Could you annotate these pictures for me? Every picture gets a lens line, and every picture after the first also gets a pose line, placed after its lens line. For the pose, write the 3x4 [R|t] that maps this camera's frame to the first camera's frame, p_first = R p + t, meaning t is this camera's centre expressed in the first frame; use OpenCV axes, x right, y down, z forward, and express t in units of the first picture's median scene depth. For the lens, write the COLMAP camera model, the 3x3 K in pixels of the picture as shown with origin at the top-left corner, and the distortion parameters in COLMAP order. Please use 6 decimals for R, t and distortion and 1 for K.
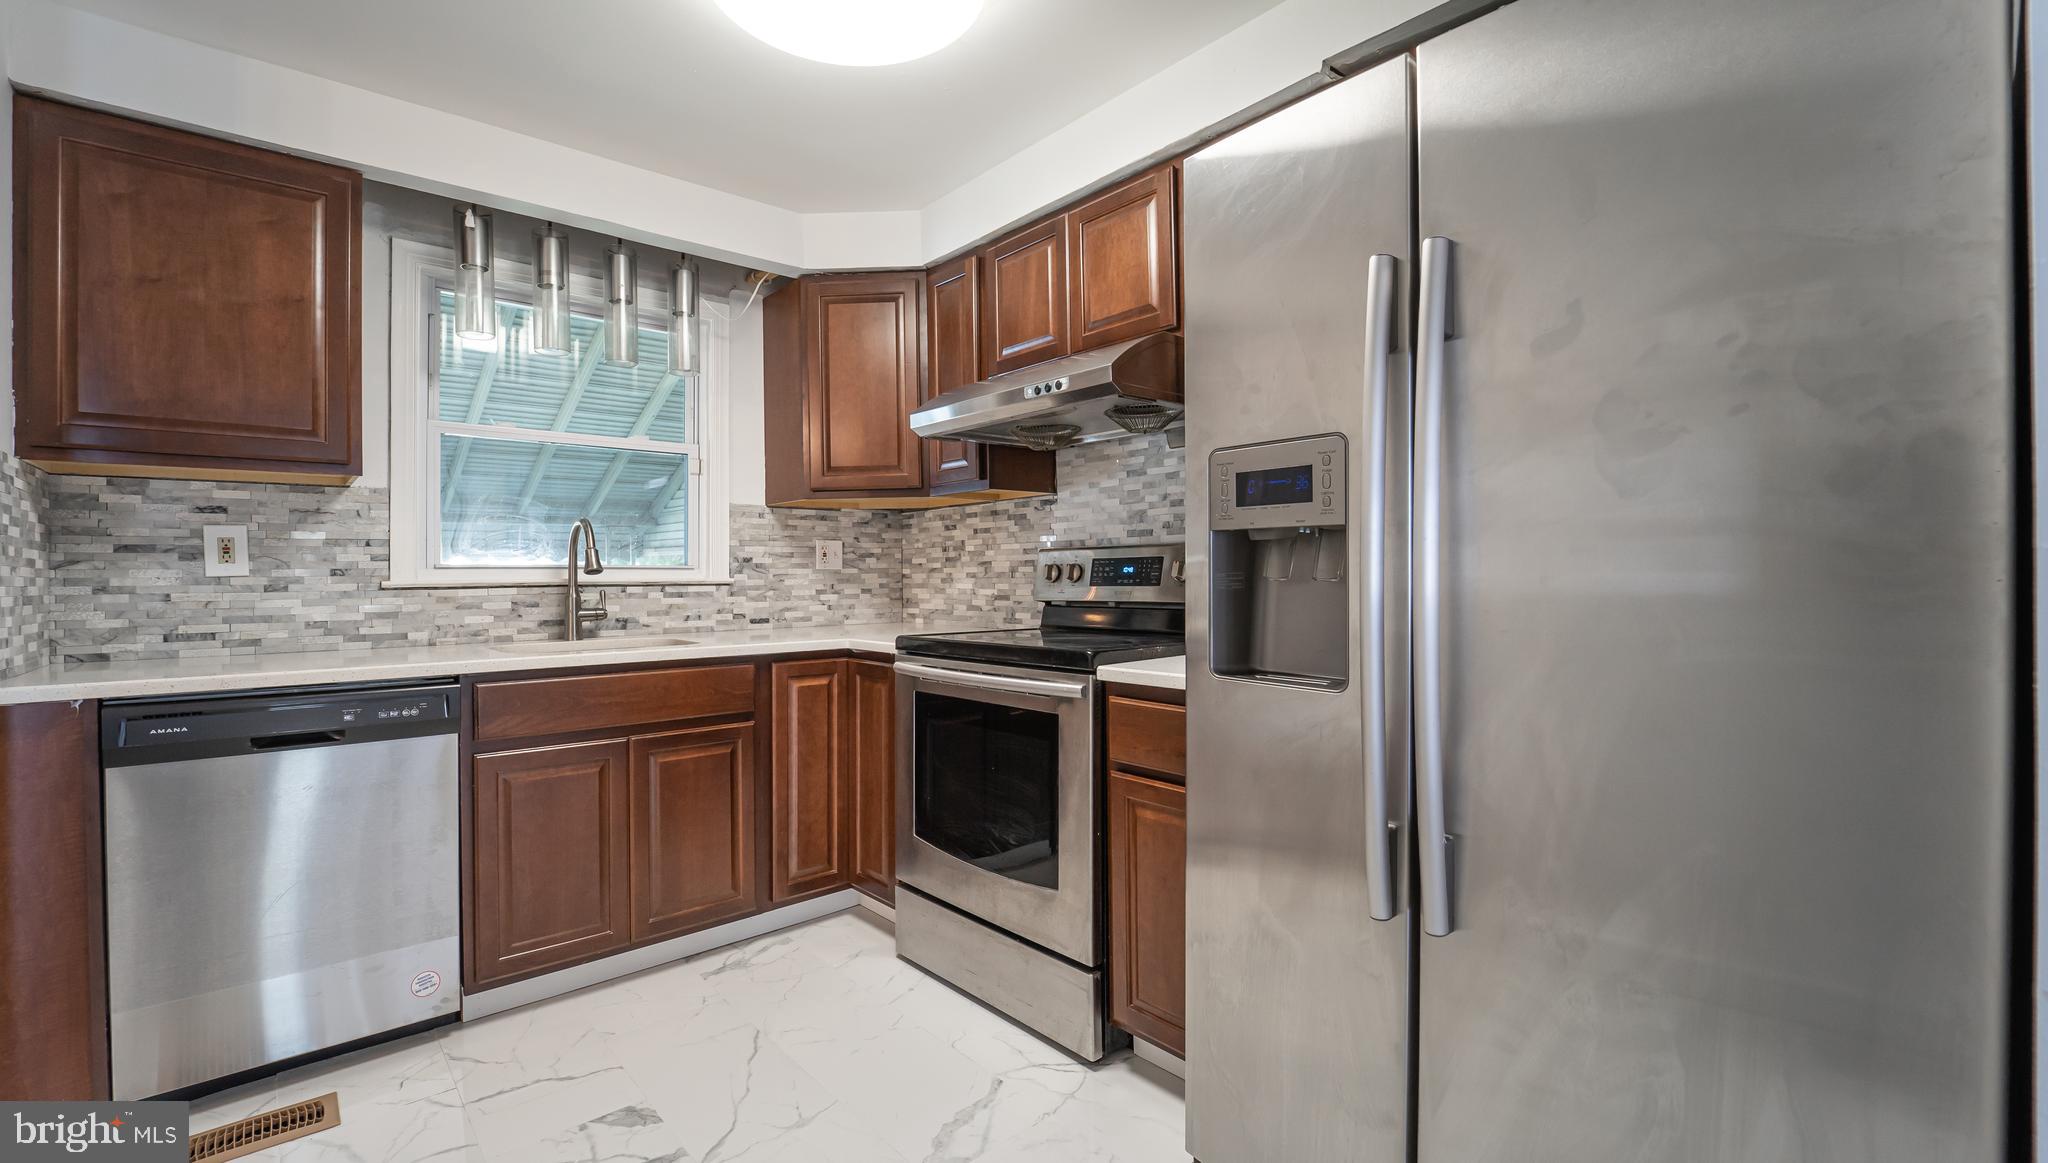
lens RADIAL K [[865.0, 0, 1024.0], [0, 865.0, 581.5], [0, 0, 1]] dist [-0.023892, -0.000020]
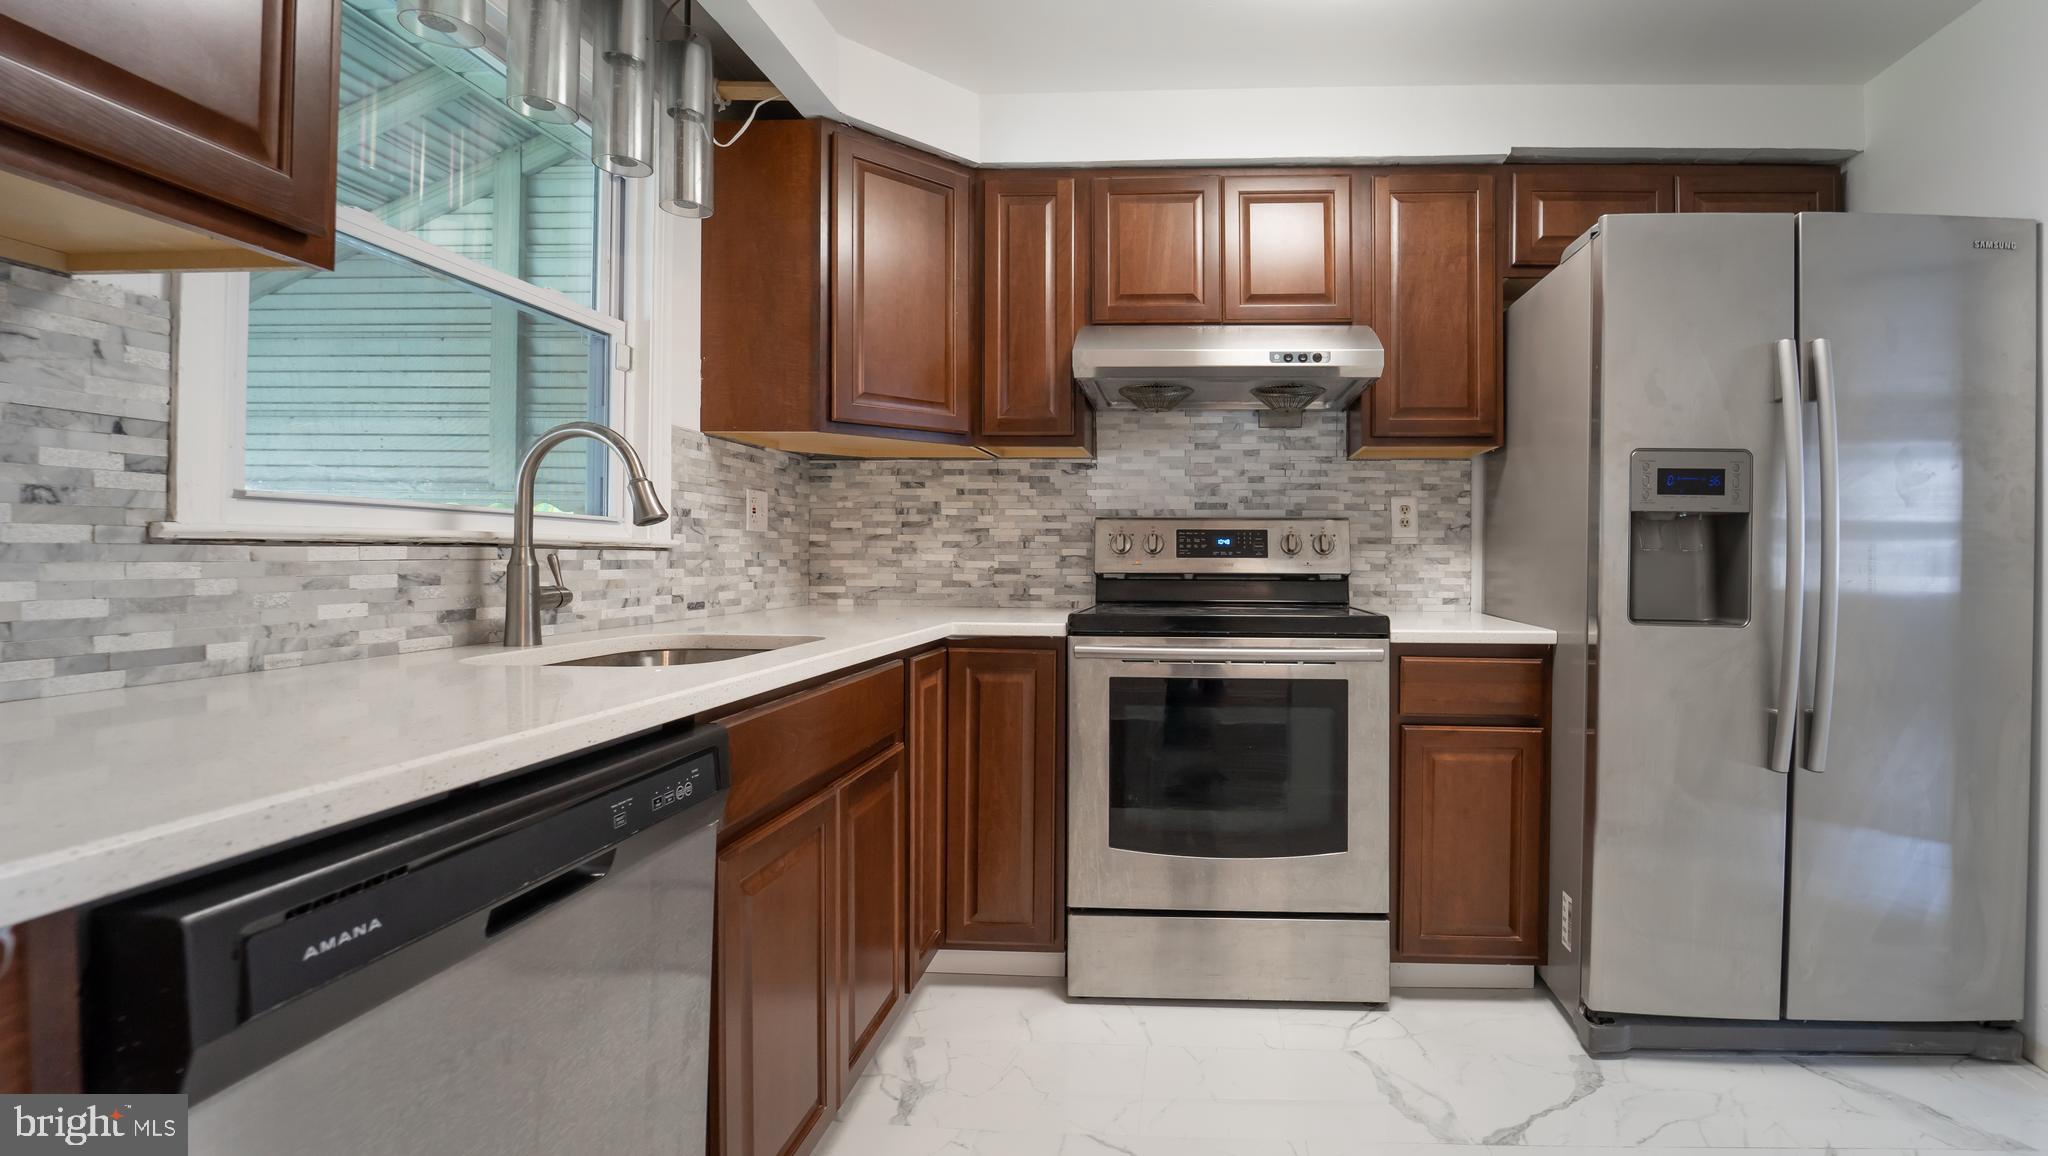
lens RADIAL K [[879.5, 0, 1172.6], [0, 879.5, 557.1], [0, 0, 1]] dist [-0.026726, -0.000078]
pose [[0.683058, 0.013435, 0.730241, -0.599135], [-0.007023, 0.999905, -0.011827, 0.015123], [-0.730330, 0.002950, 0.683088, 0.303969]]
